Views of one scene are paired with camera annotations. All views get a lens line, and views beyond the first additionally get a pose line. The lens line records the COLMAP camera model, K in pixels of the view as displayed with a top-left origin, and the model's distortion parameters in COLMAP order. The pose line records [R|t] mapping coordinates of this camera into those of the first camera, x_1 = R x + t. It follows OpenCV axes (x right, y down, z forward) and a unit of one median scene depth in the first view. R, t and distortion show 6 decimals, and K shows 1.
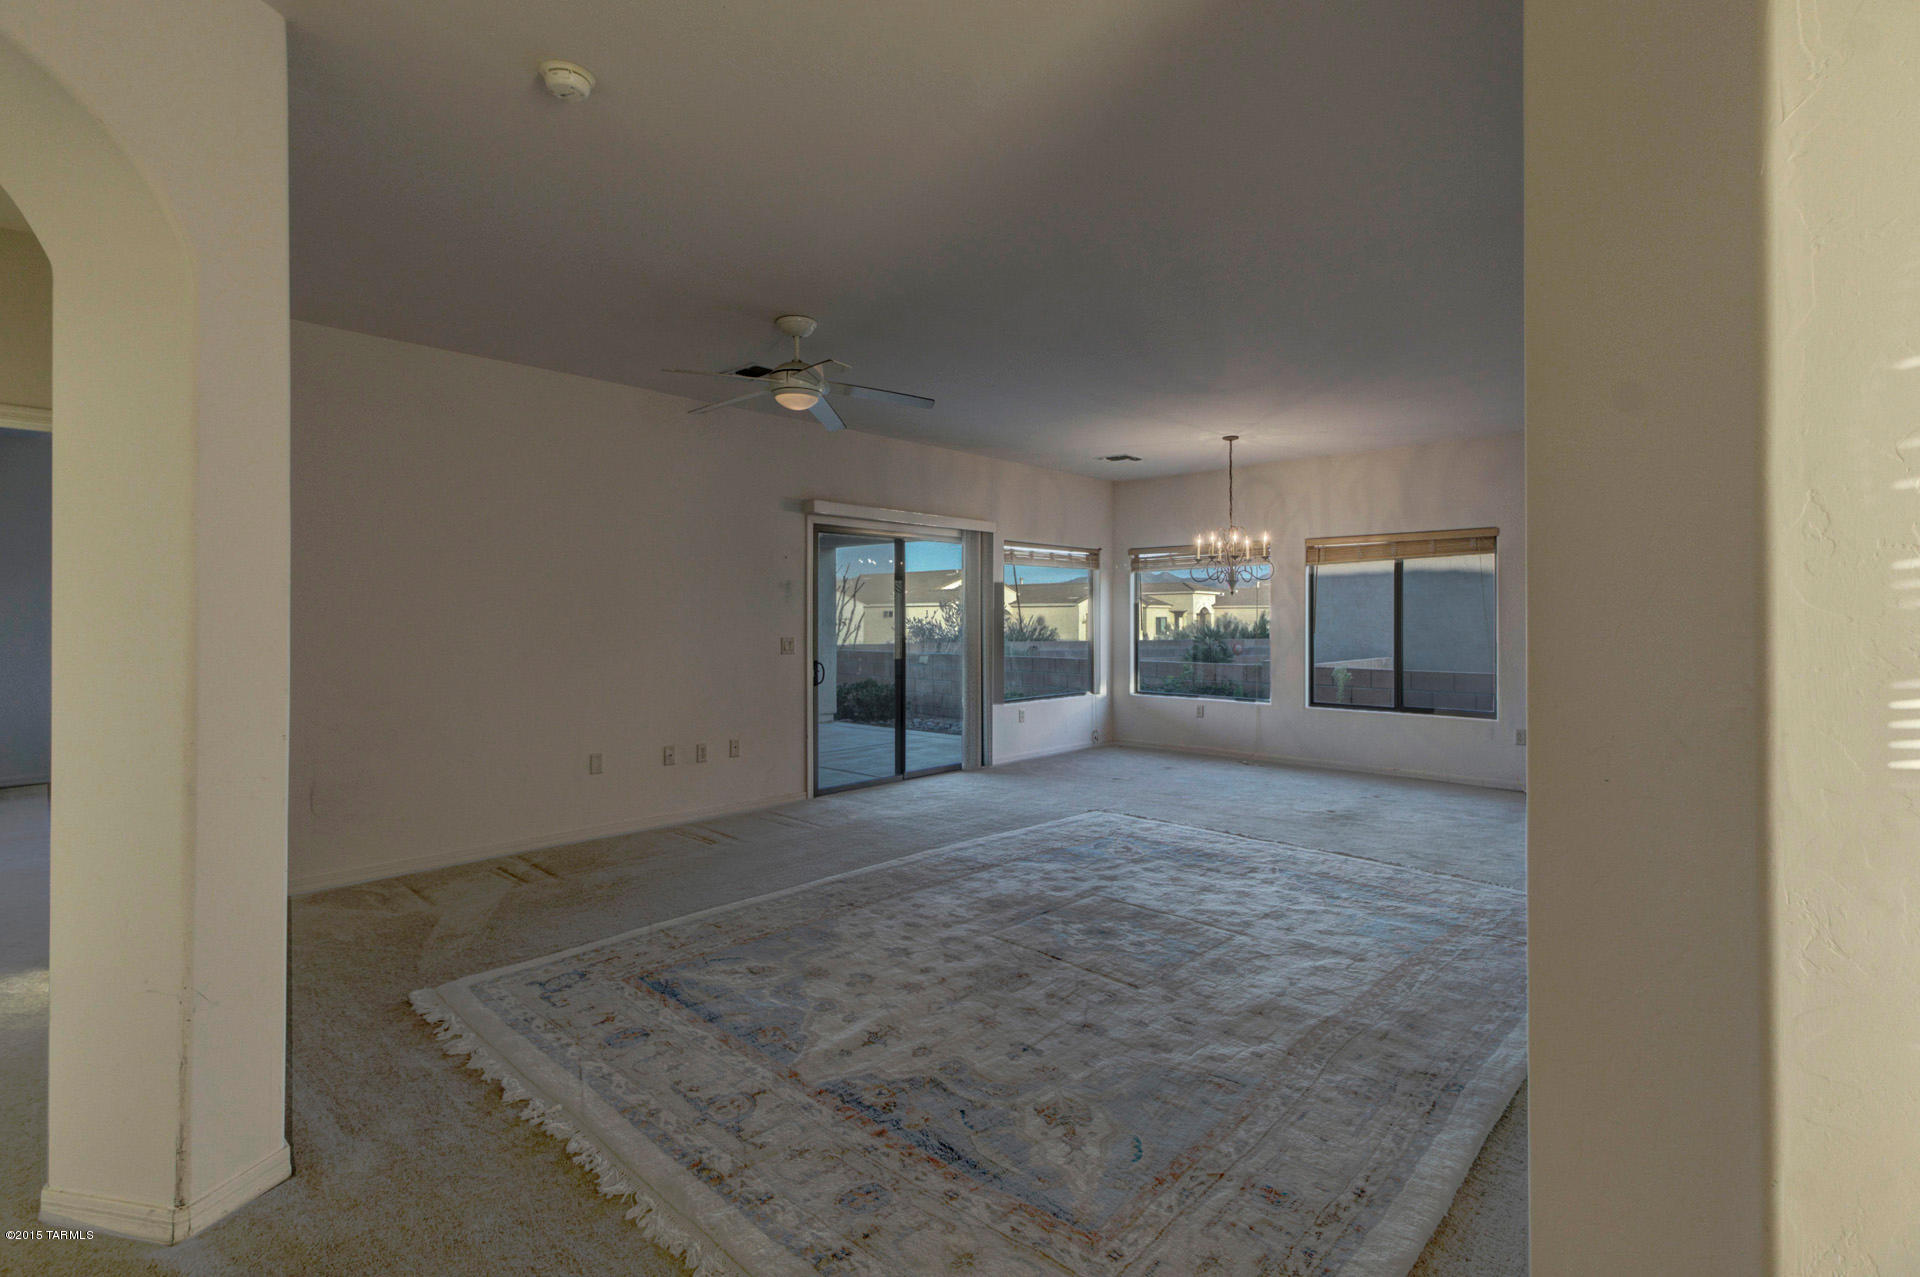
lens RADIAL K [[903.9, 0, 977.6], [0, 903.9, 626.2], [0, 0, 1]] dist [-0.000510, -0.015690]
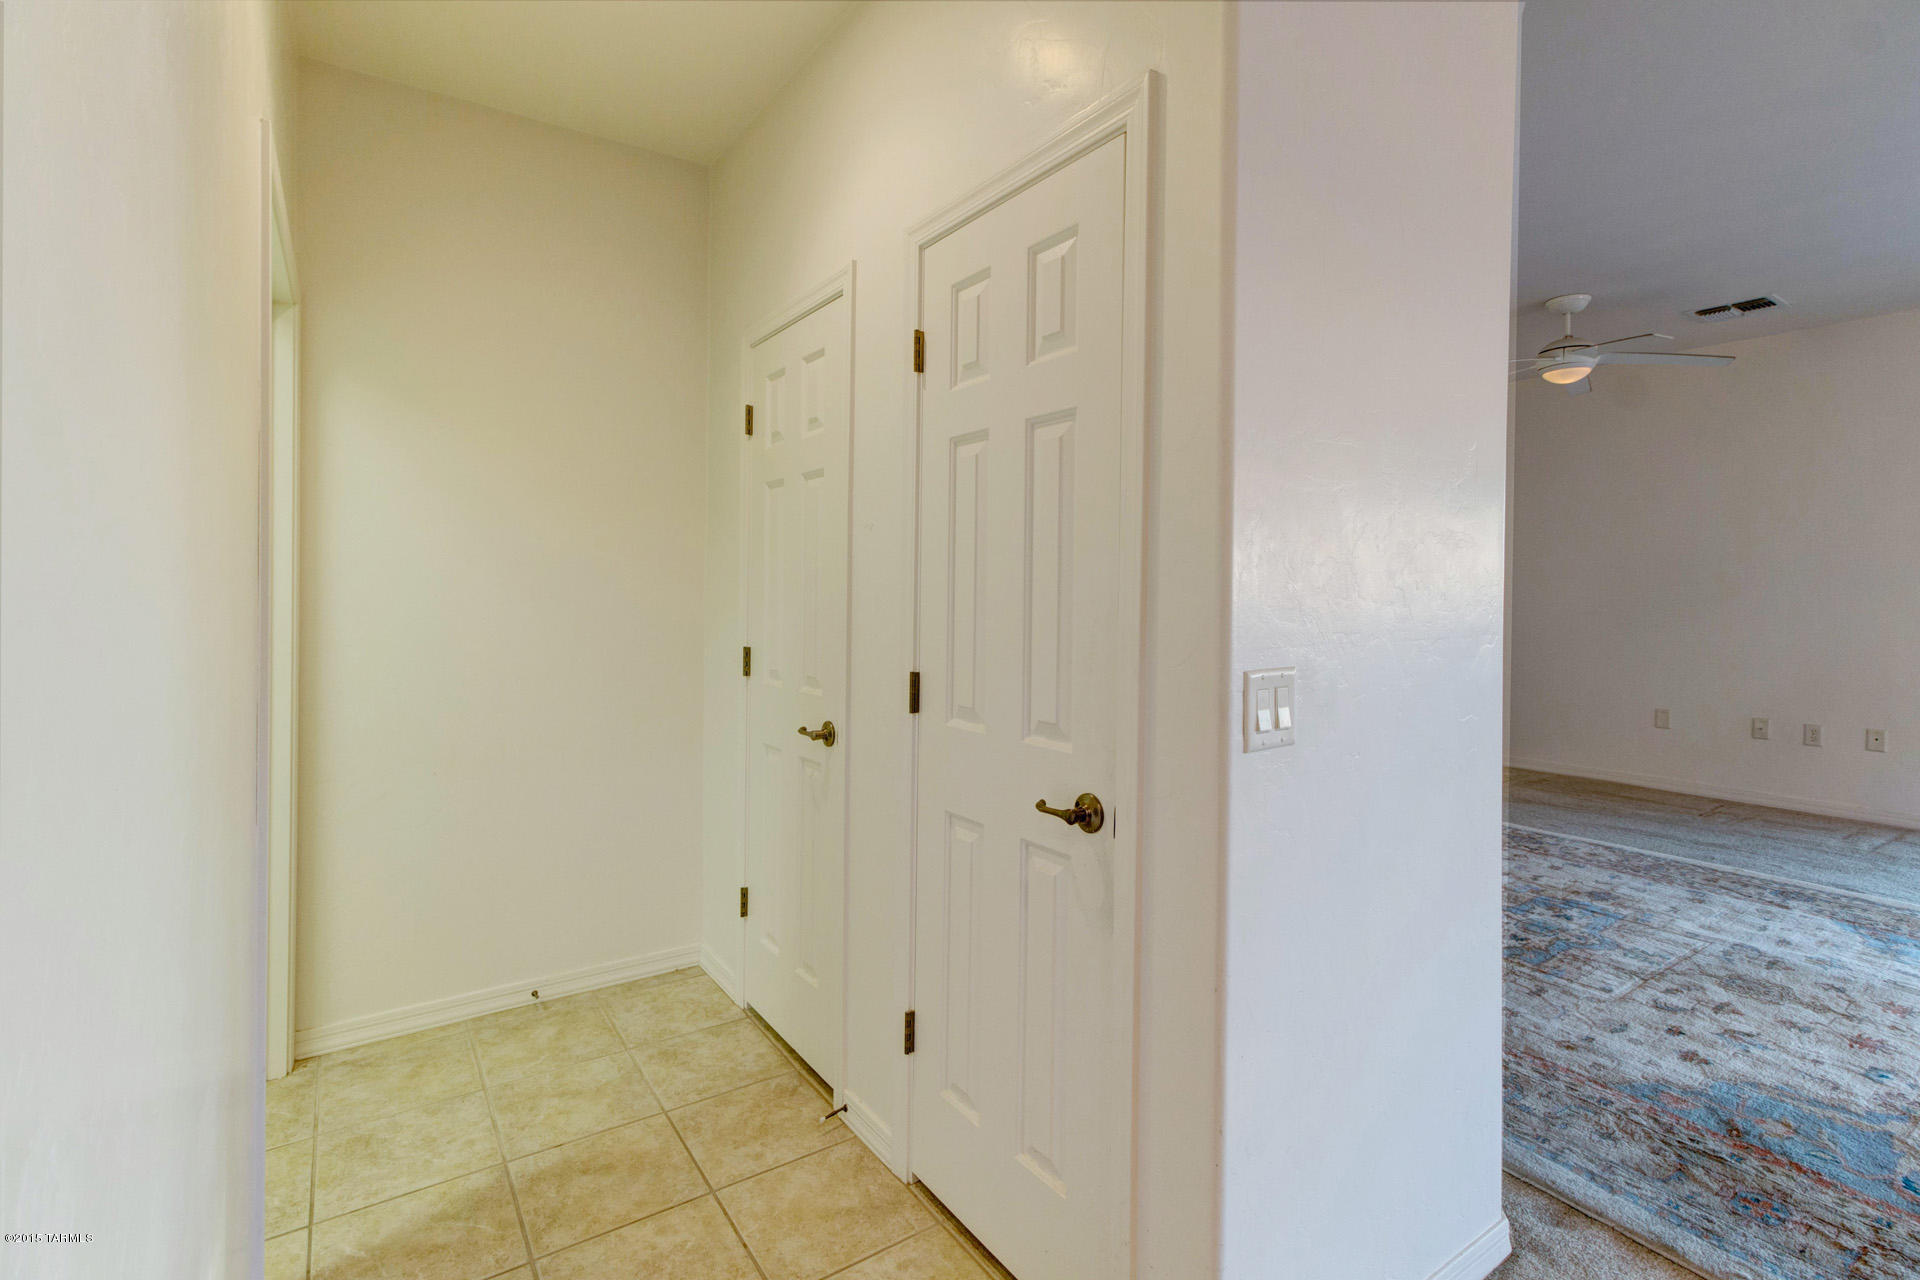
lens RADIAL K [[895.3, 0, 943.5], [0, 895.3, 589.4], [0, 0, 1]] dist [0.002000, 0.000643]
pose [[-0.239266, 0.003268, -0.970949, 0.665555], [-0.000195, 0.999994, 0.003414, -0.002120], [0.970954, 0.001006, -0.239264, 0.362759]]
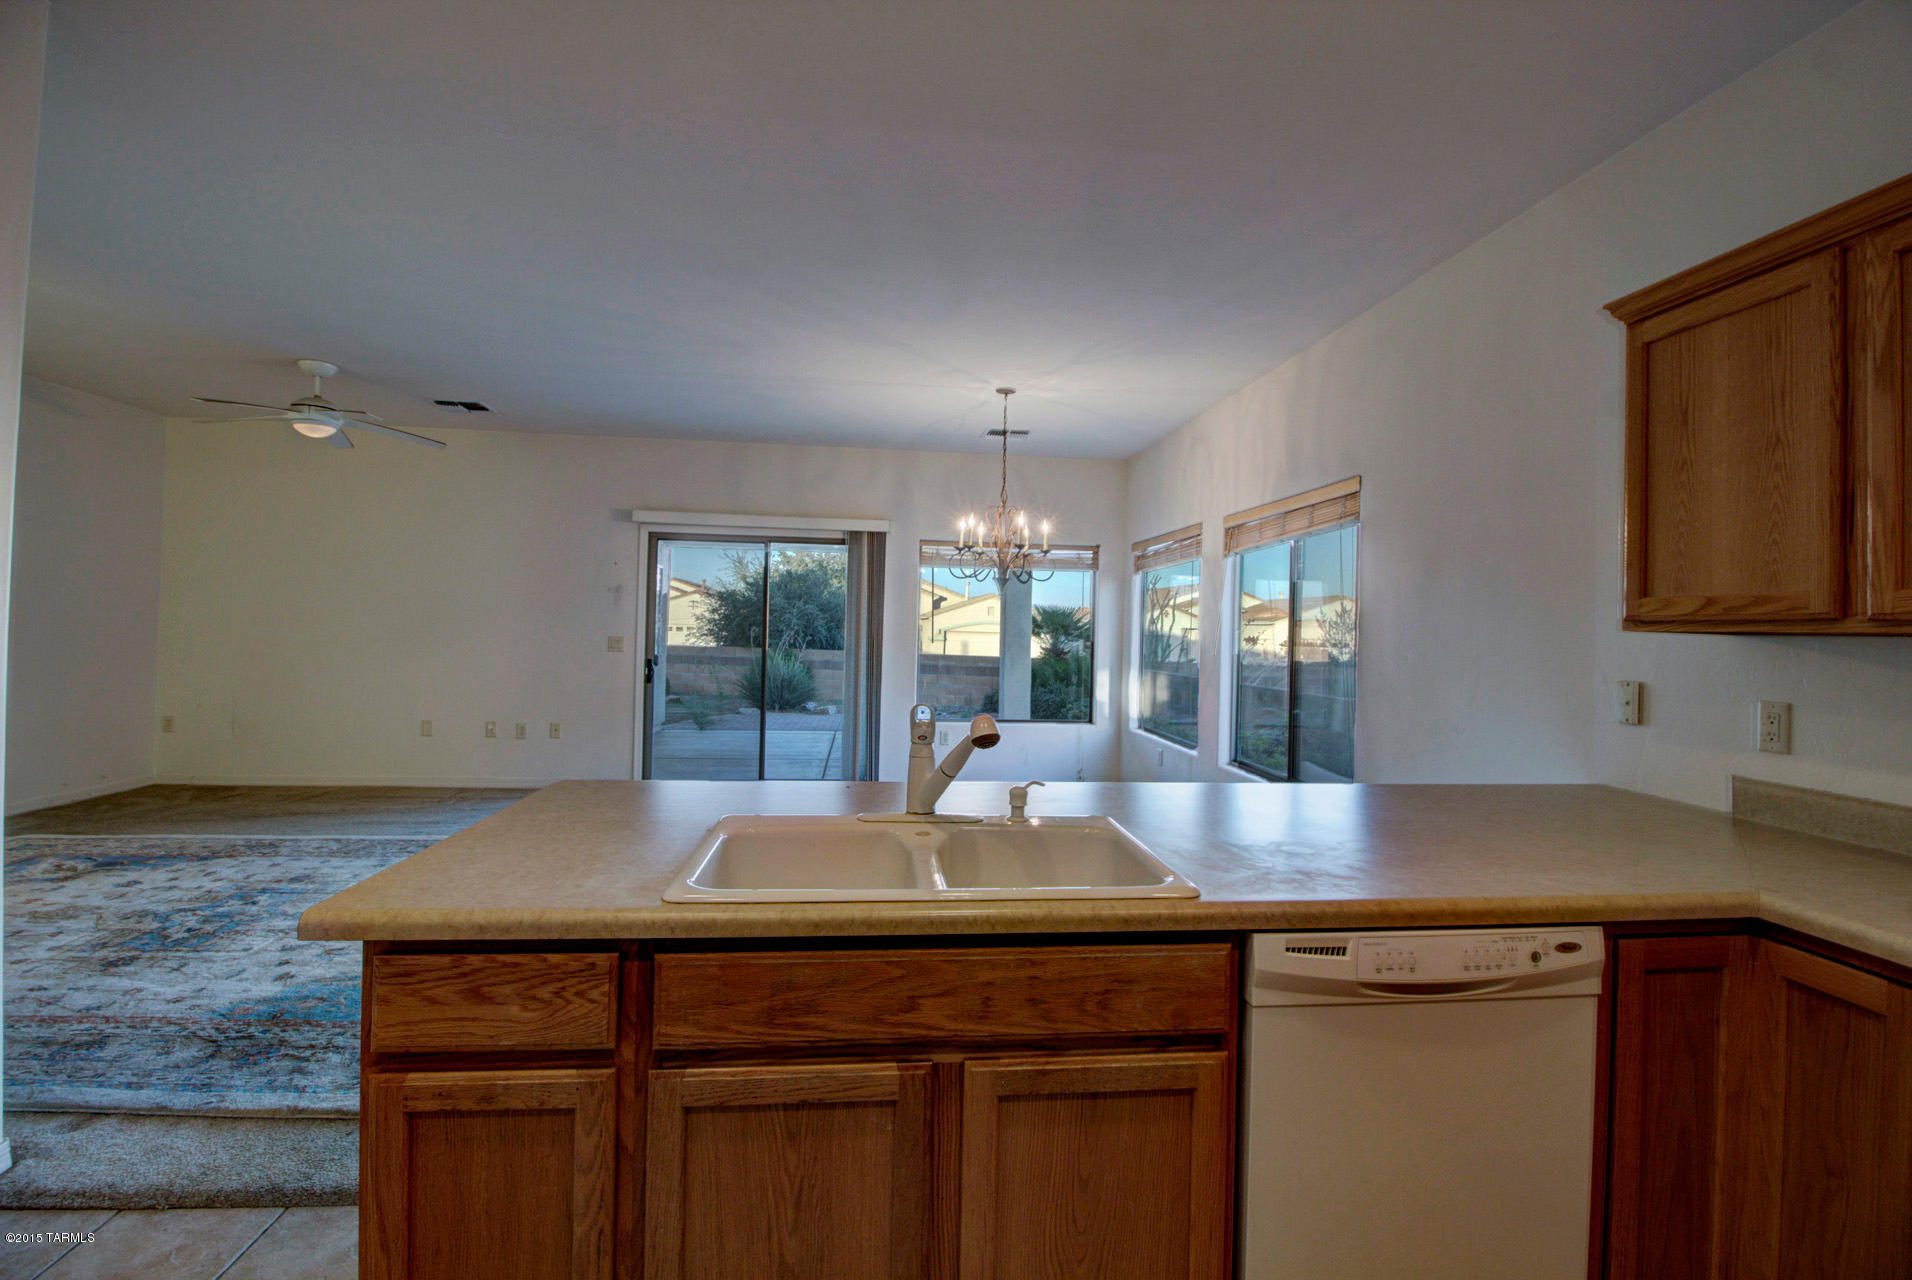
lens RADIAL K [[900.1, 0, 973.5], [0, 900.1, 627.7], [0, 0, 1]] dist [-0.000510, -0.015690]
pose [[0.756270, 0.017422, -0.654028, 0.828970], [-0.028407, 0.999577, -0.006221, -0.003667], [0.653643, 0.023284, 0.756445, 0.451265]]
